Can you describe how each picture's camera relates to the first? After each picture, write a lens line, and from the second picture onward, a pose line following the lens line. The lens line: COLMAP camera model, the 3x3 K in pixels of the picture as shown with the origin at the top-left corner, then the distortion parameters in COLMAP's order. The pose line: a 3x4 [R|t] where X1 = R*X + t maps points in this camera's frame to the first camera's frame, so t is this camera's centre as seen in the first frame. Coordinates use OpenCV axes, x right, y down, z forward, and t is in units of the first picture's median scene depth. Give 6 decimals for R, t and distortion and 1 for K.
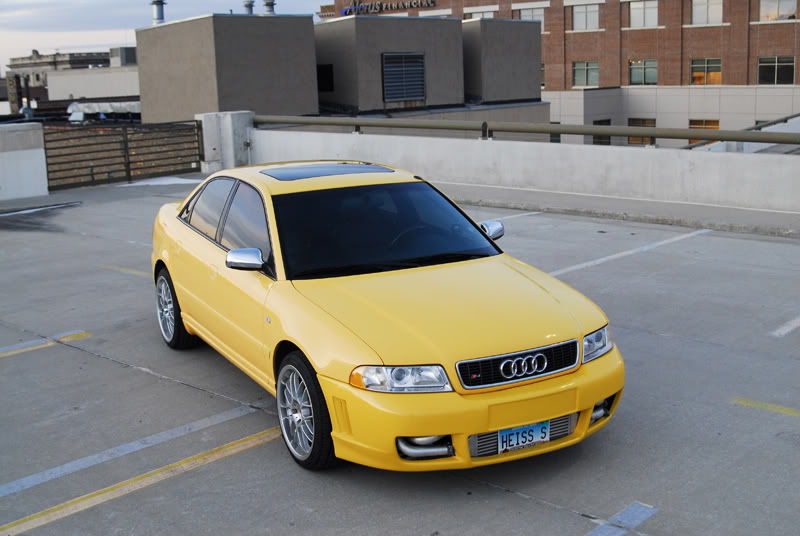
lens RADIAL K [[1010.2, 0, 401.1], [0, 1010.2, 267.0], [0, 0, 1]] dist [-0.082369, 0.000000]
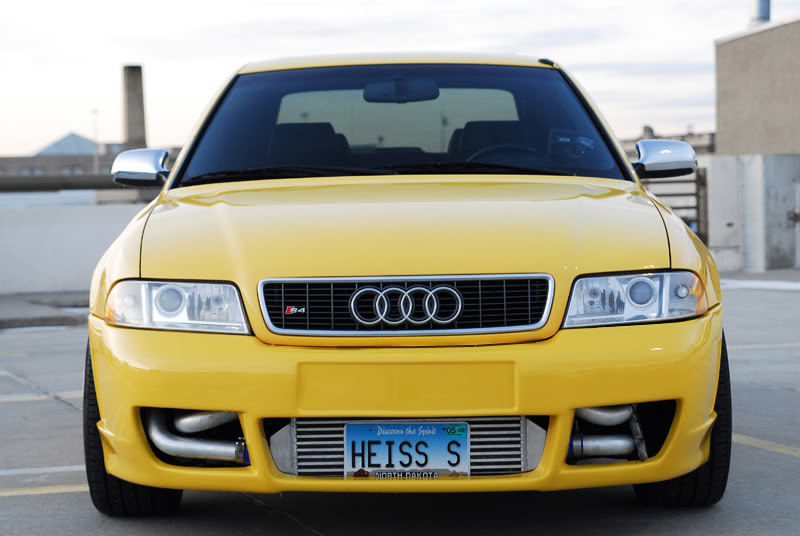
lens RADIAL K [[1991.1, 0, 398.9], [0, 1991.1, 267.8], [0, 0, 1]] dist [0.161456, 0.000000]
pose [[0.888882, 0.033271, -0.456927, 0.569477], [-0.099791, 0.987473, -0.122226, 0.200211], [0.447136, 0.154242, 0.881067, 0.117871]]
